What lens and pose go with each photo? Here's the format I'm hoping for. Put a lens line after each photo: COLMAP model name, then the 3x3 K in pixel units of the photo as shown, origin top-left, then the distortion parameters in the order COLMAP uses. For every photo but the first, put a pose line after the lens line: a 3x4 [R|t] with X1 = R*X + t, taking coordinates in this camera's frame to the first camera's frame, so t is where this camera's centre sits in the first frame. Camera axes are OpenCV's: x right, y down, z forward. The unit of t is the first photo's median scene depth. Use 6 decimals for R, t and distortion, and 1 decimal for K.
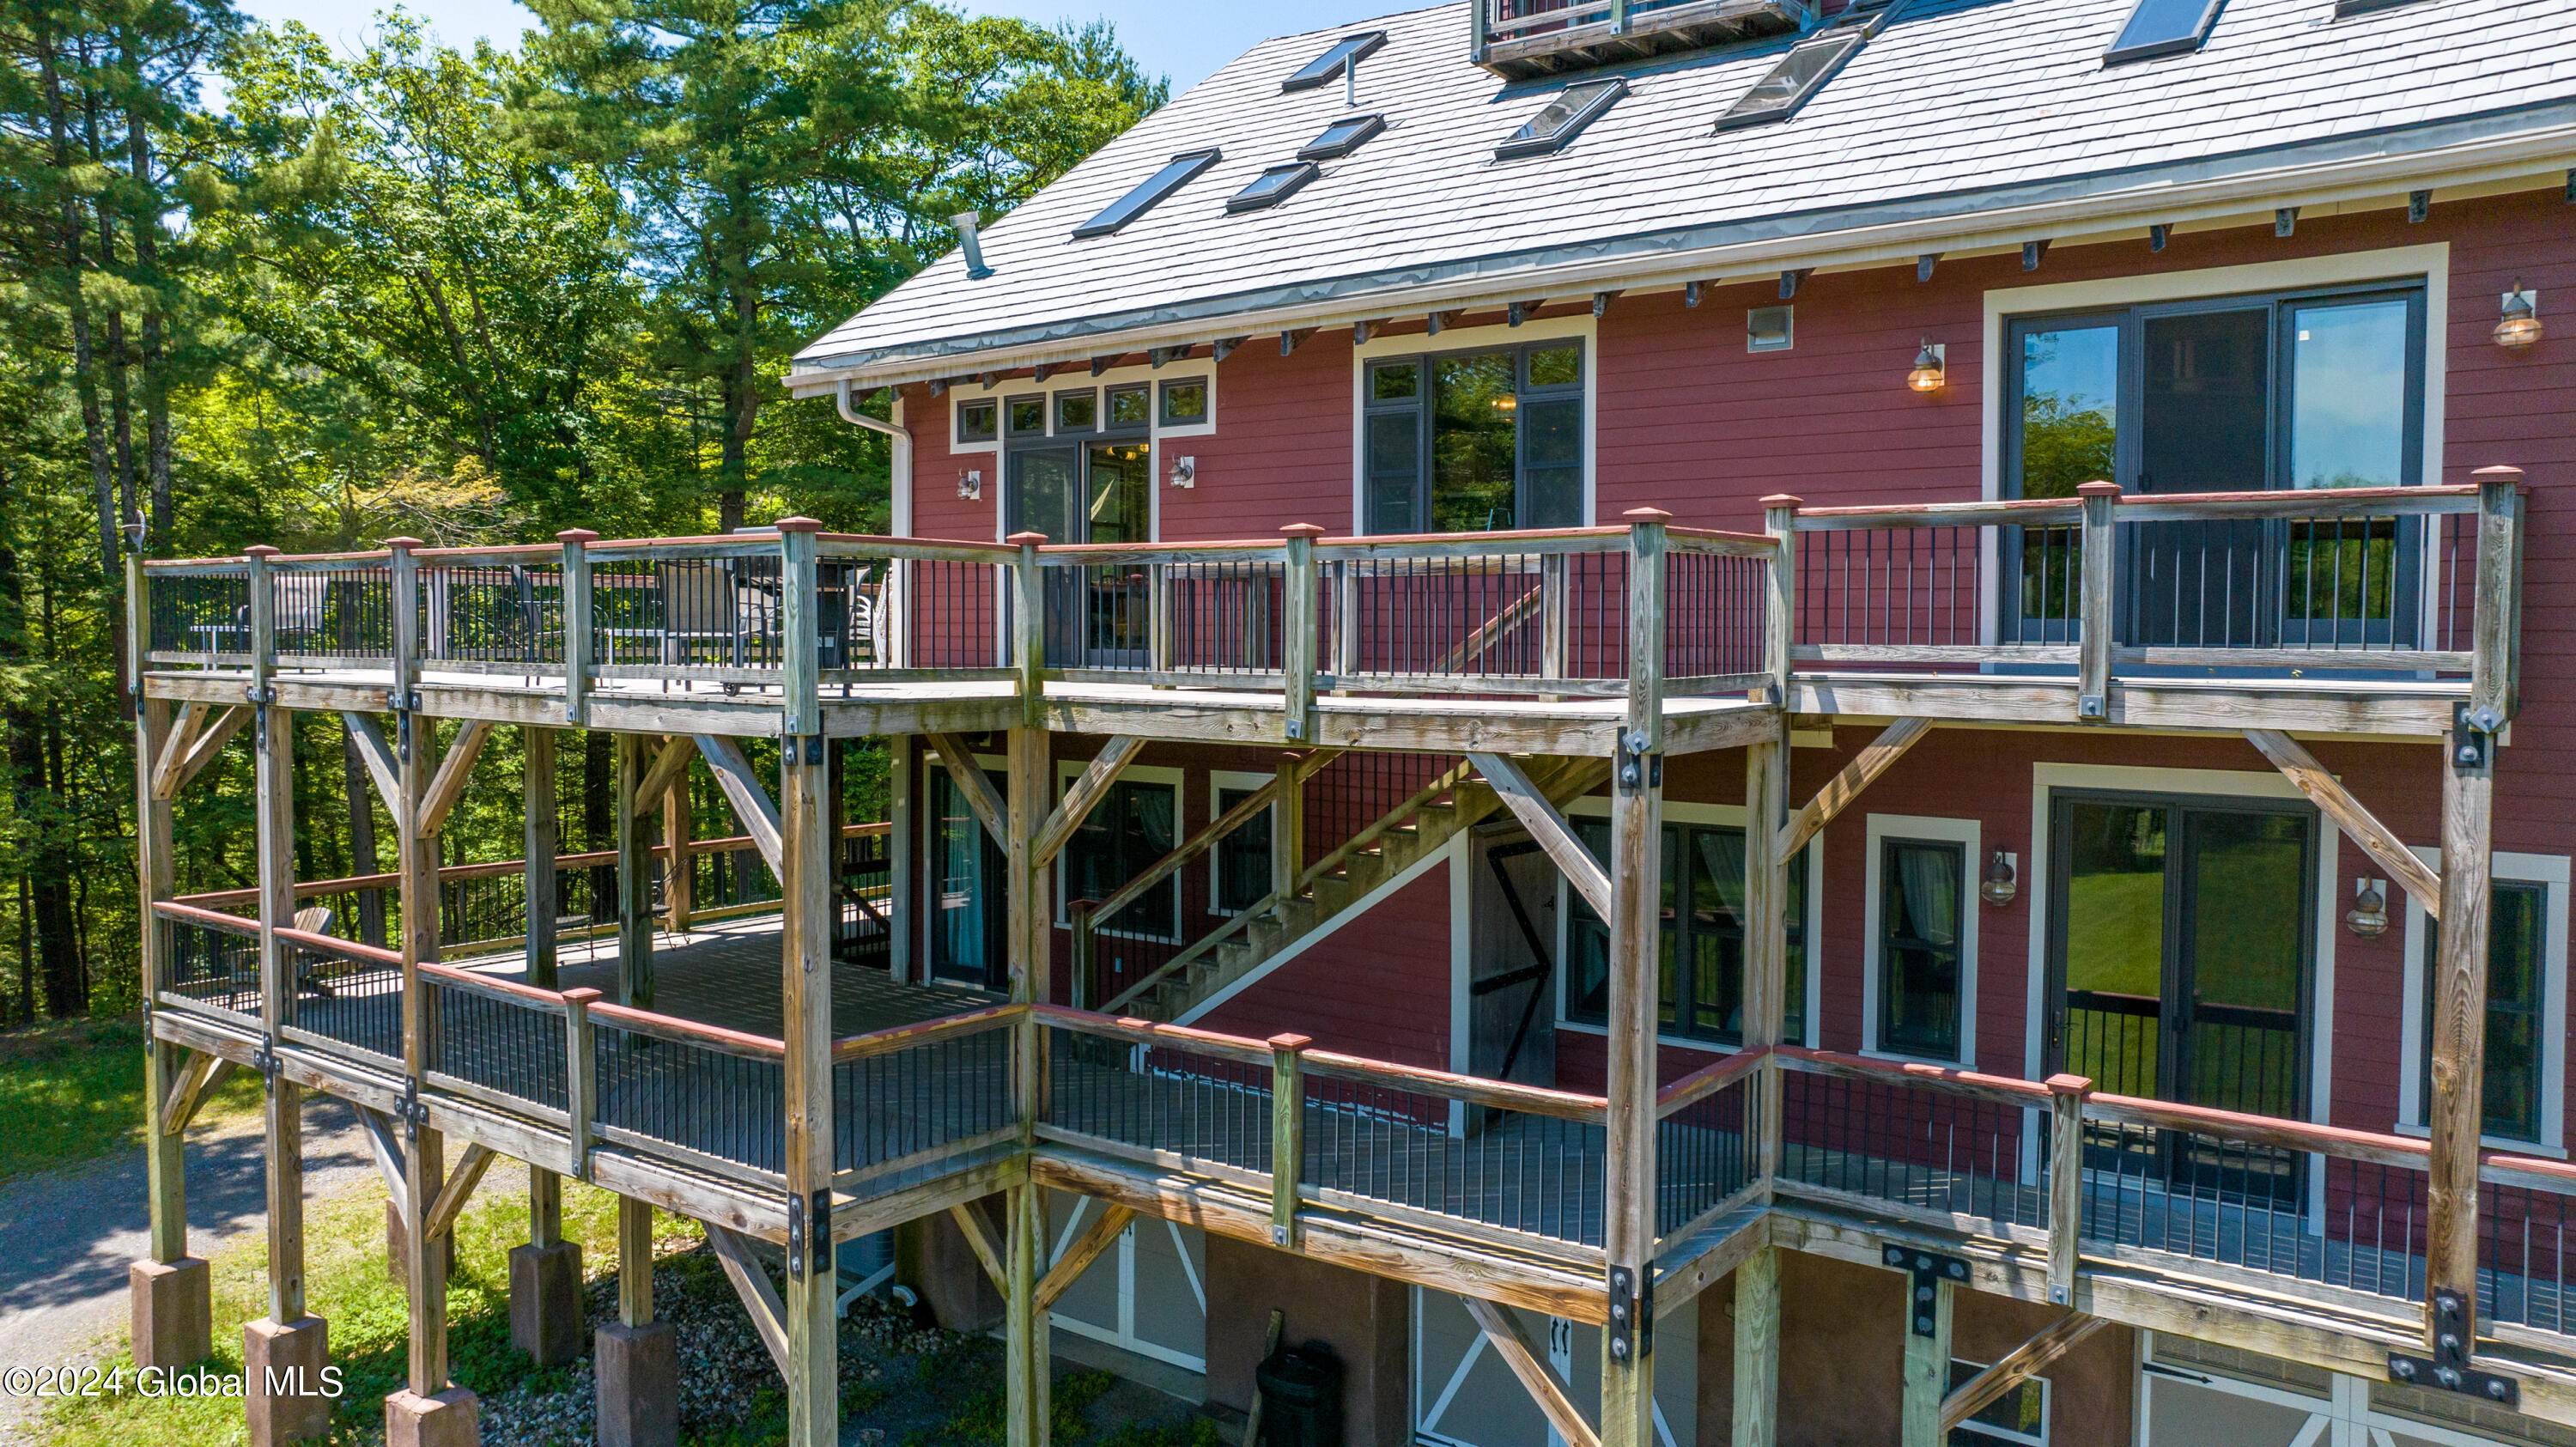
lens RADIAL K [[1811.4, 0, 1289.8], [0, 1811.4, 717.3], [0, 0, 1]] dist [-0.033065, 0.033757]
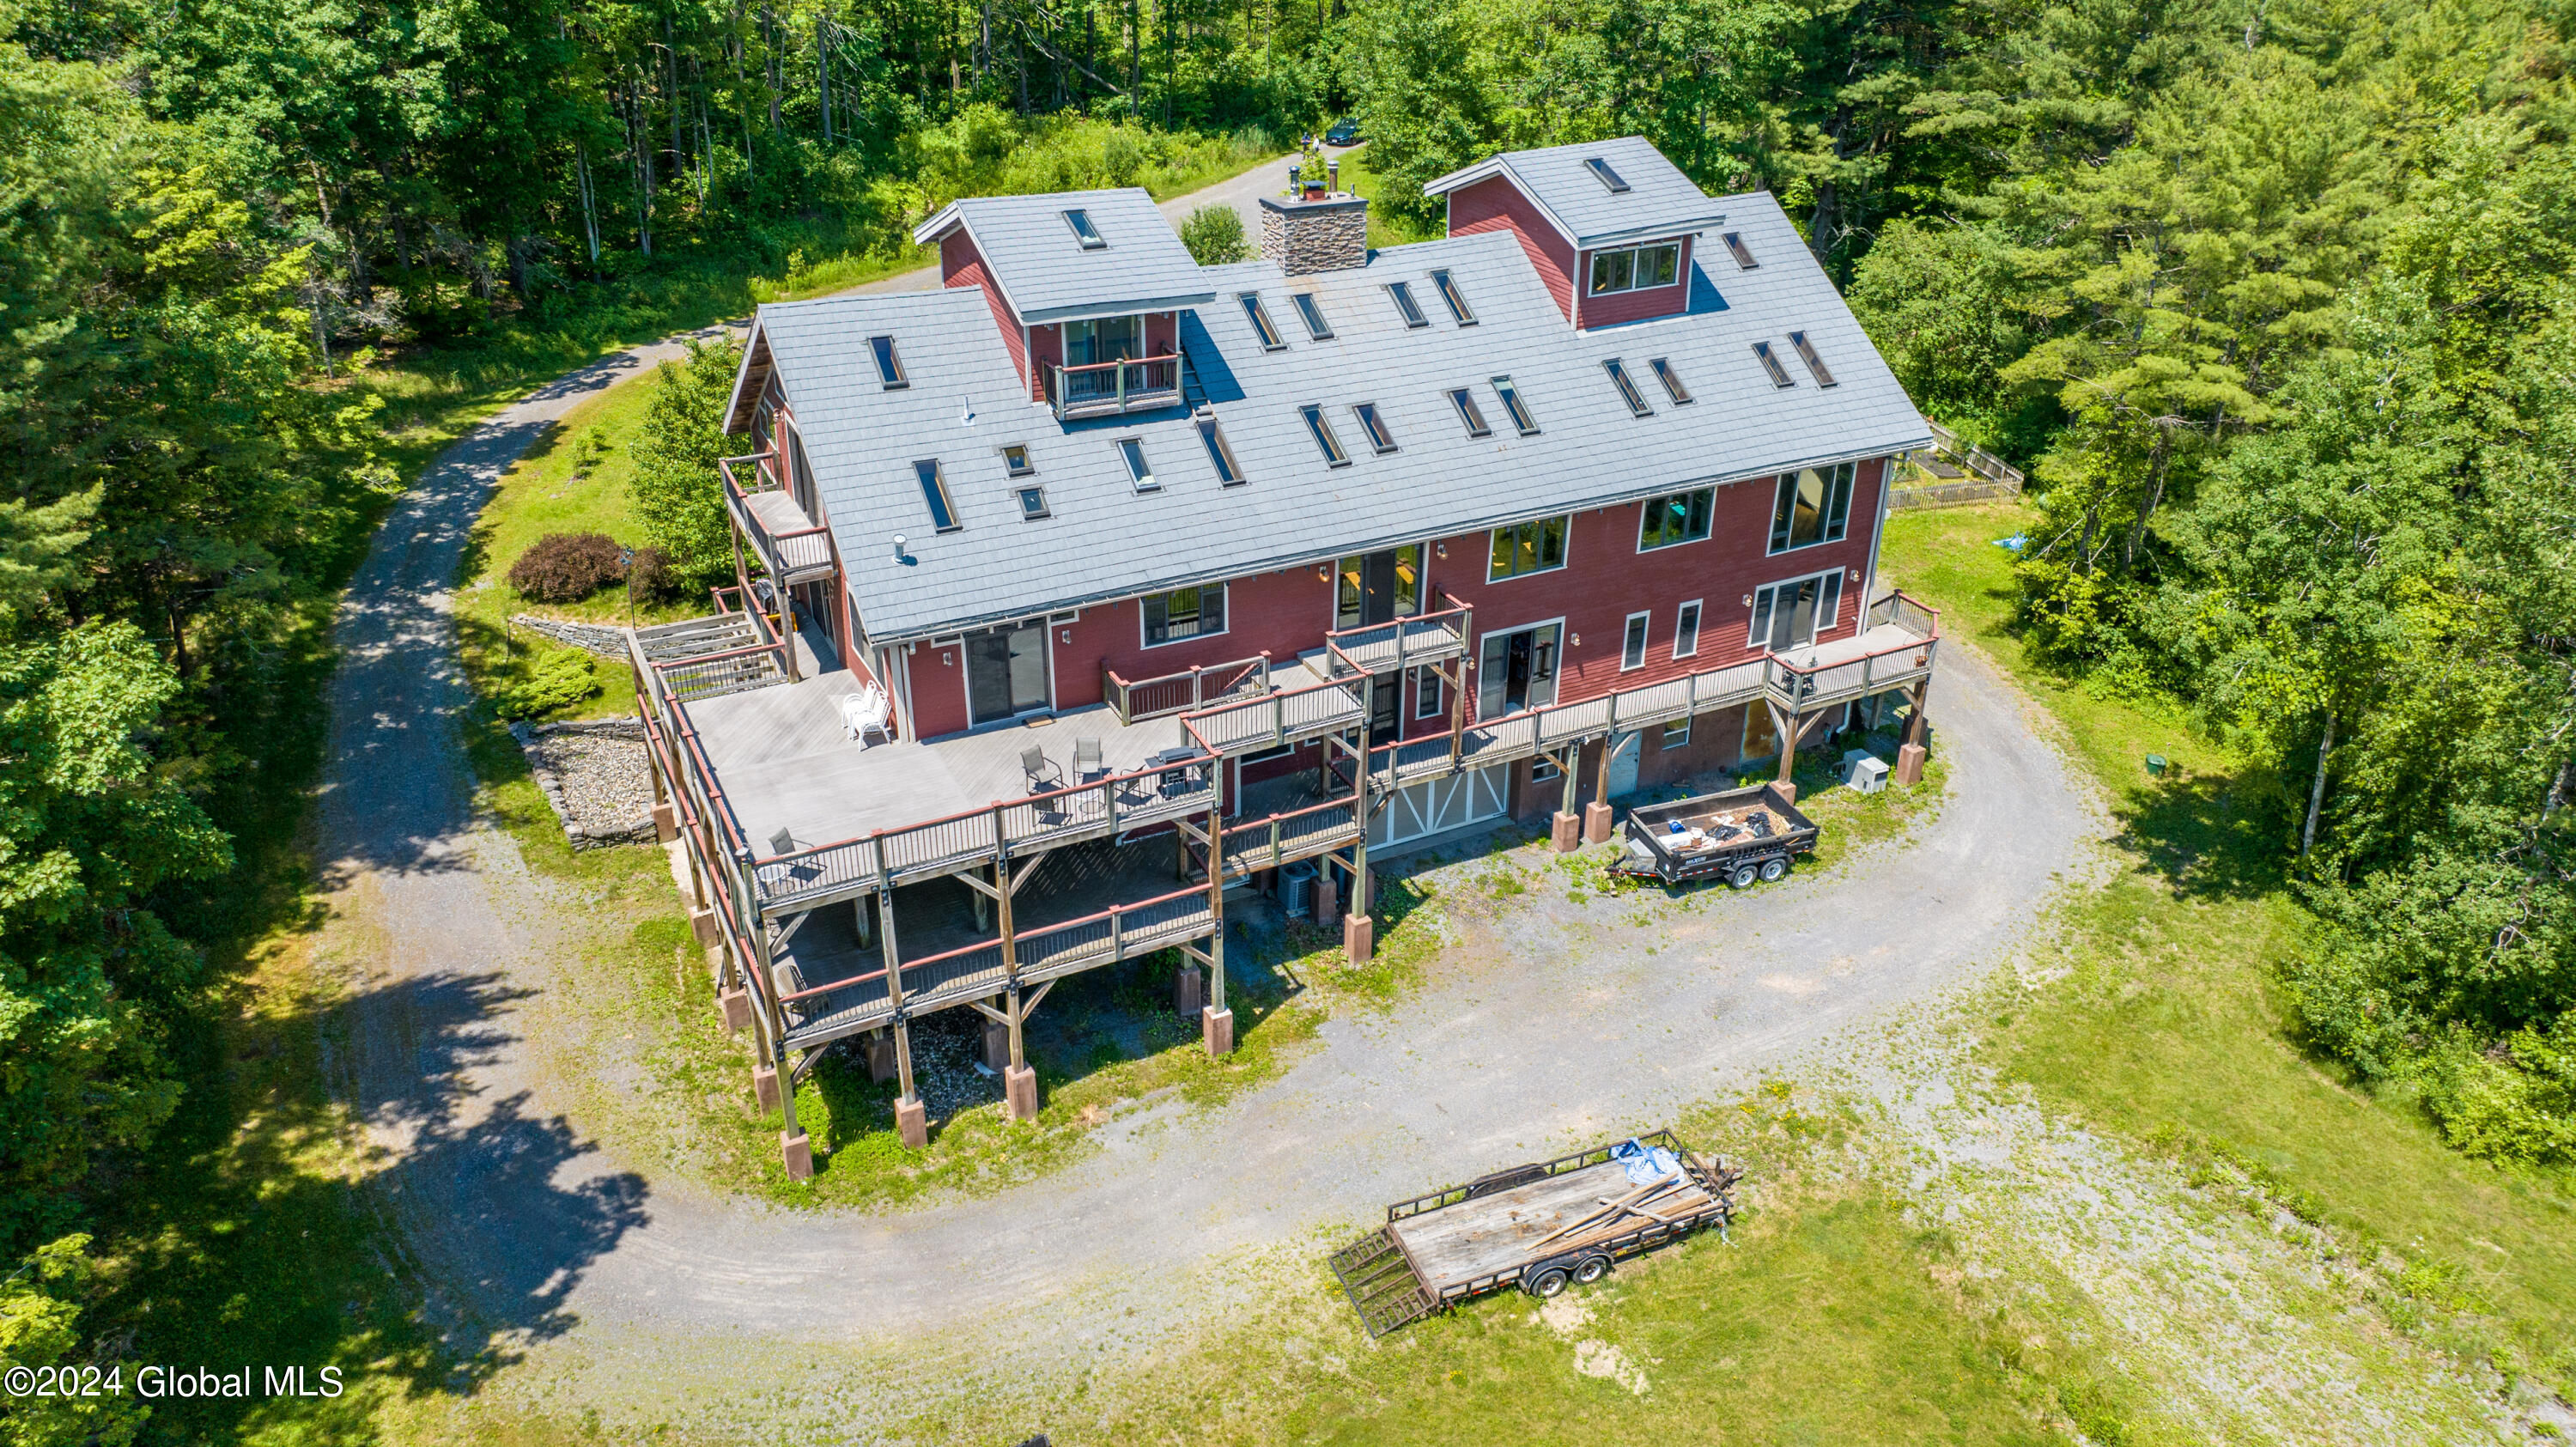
lens RADIAL K [[1811.4, 0, 1296.7], [0, 1811.4, 712.5], [0, 0, 1]] dist [-0.033065, 0.033757]
pose [[0.444048, -0.415442, 0.793870, -2.609026], [0.041250, 0.894552, 0.445057, -1.526190], [-0.895053, -0.164880, 0.414361, -0.492467]]
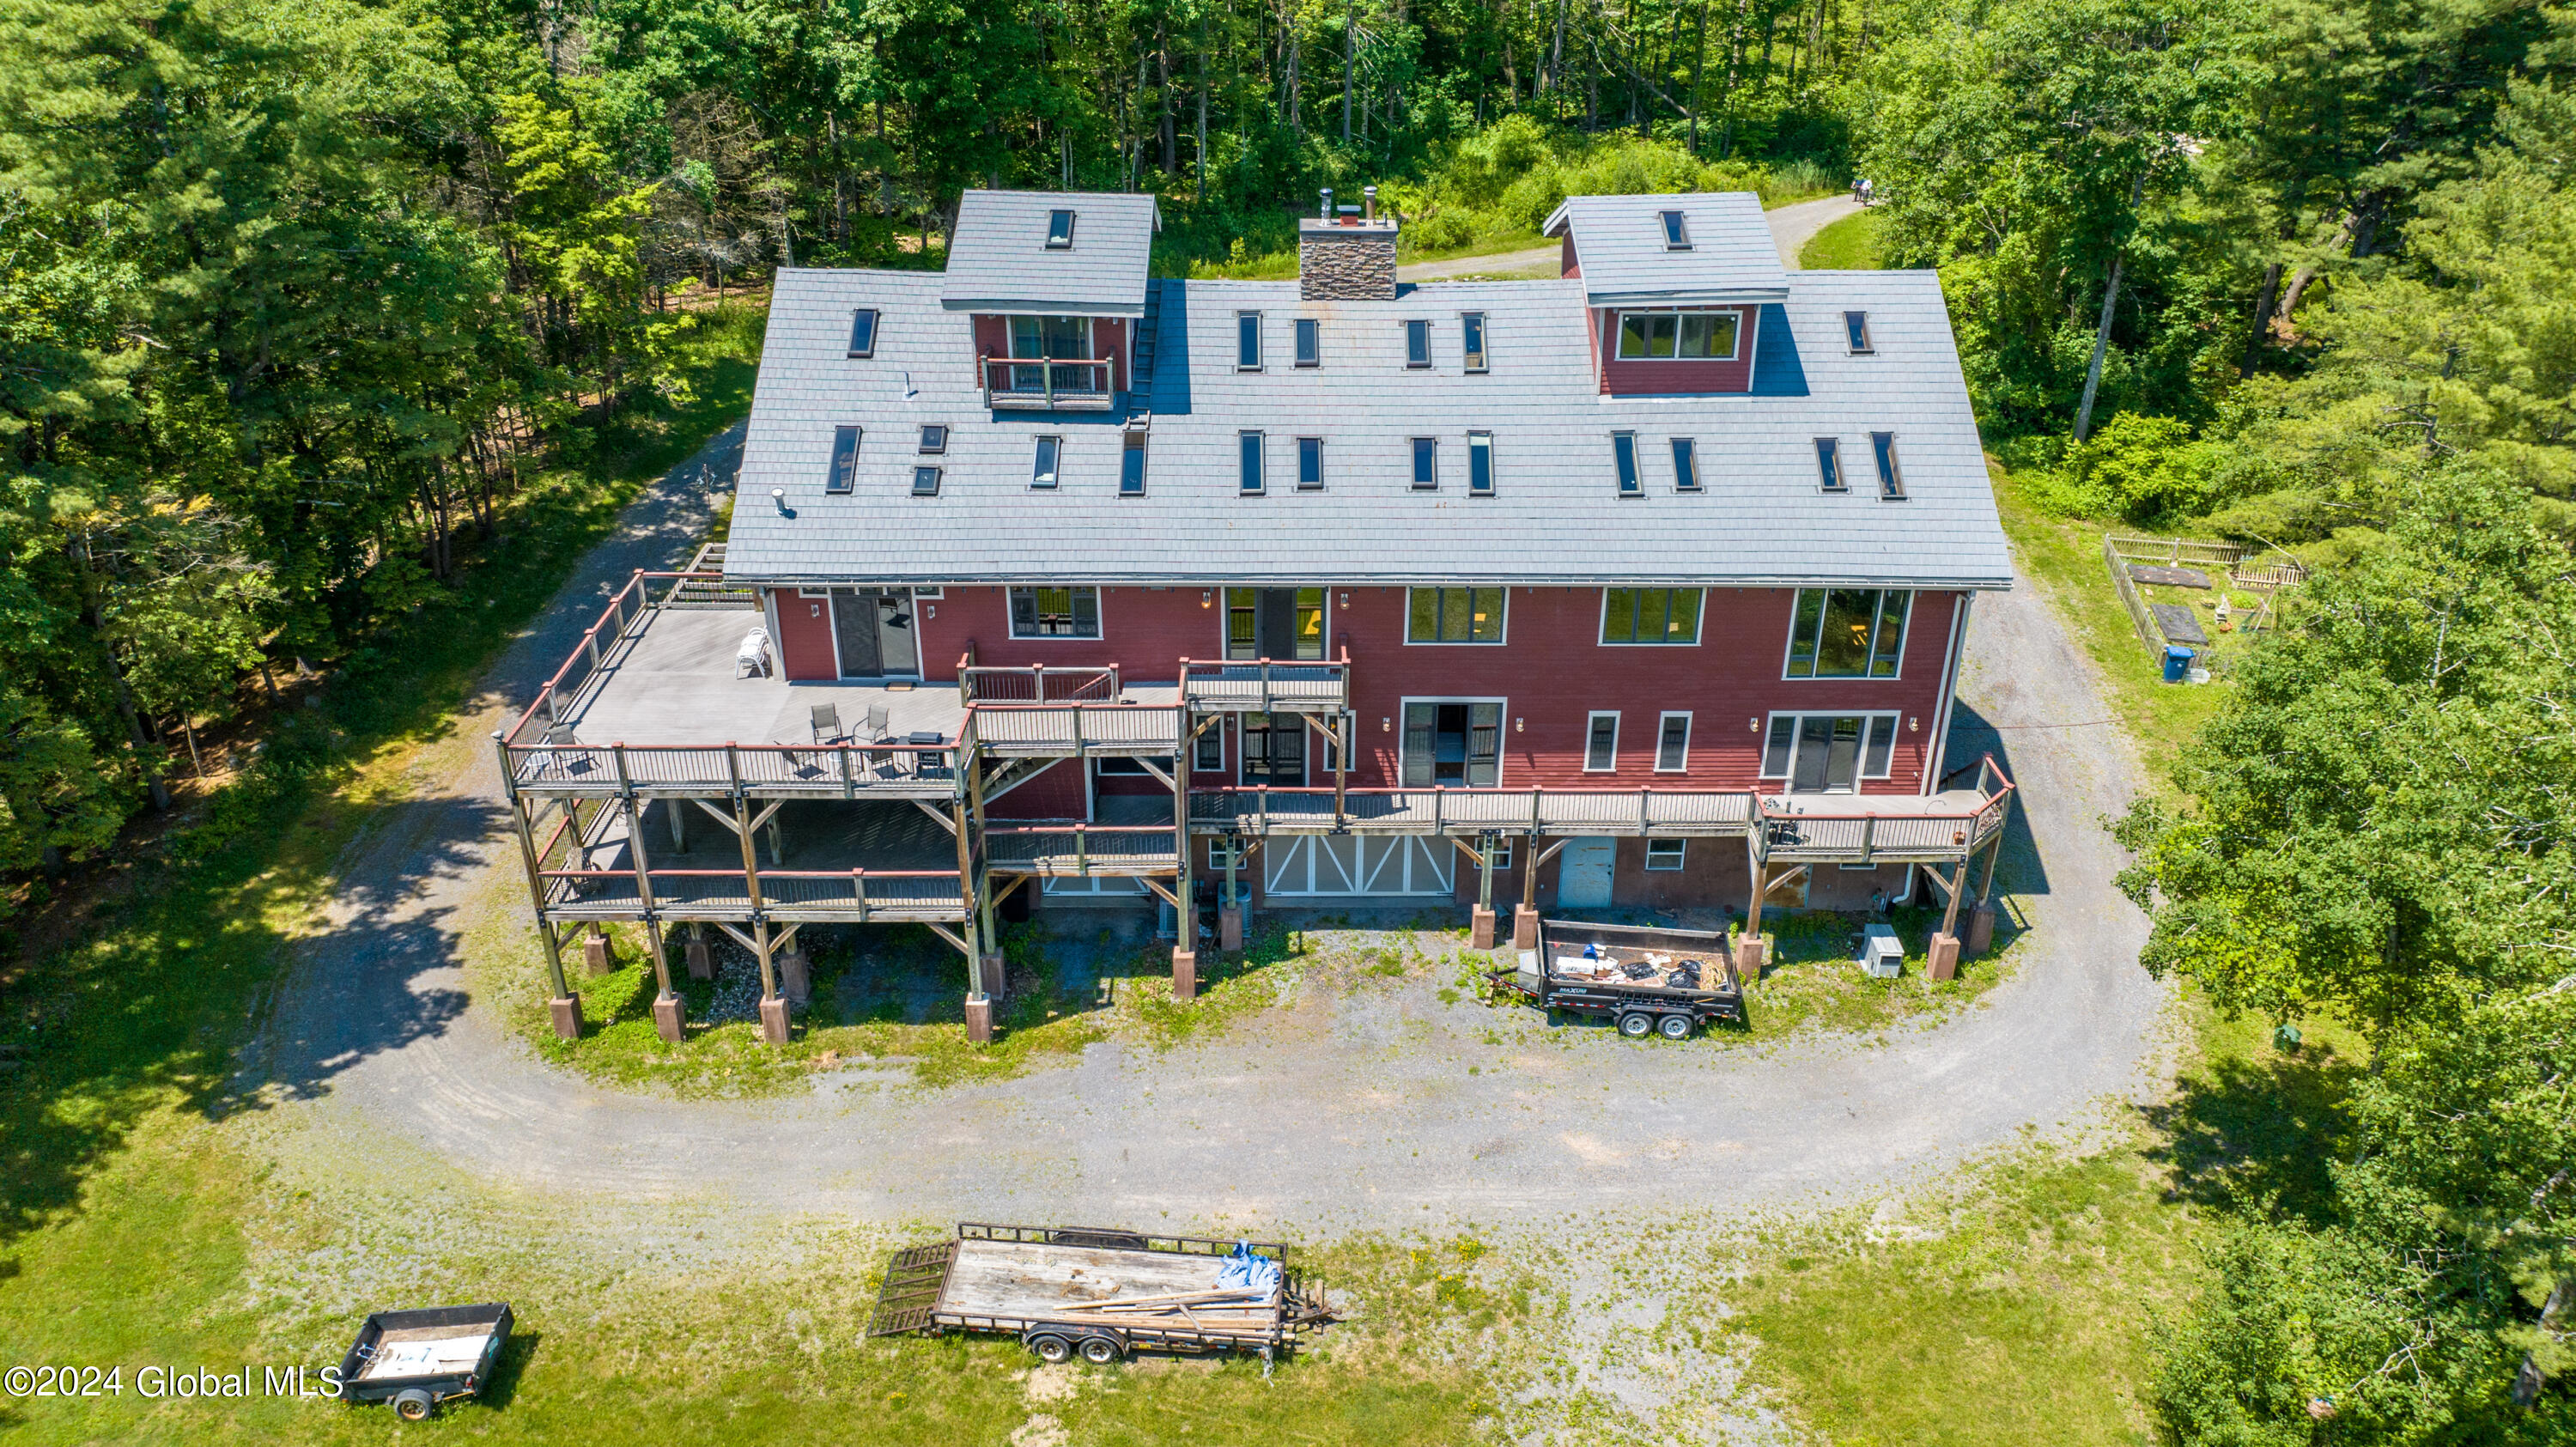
lens RADIAL K [[1811.4, 0, 1297.7], [0, 1811.4, 716.0], [0, 0, 1]] dist [-0.033065, 0.033757]
pose [[0.796362, -0.278764, 0.536748, -1.446287], [0.028991, 0.904024, 0.426498, -1.466892], [-0.604125, -0.324086, 0.728011, -1.739476]]
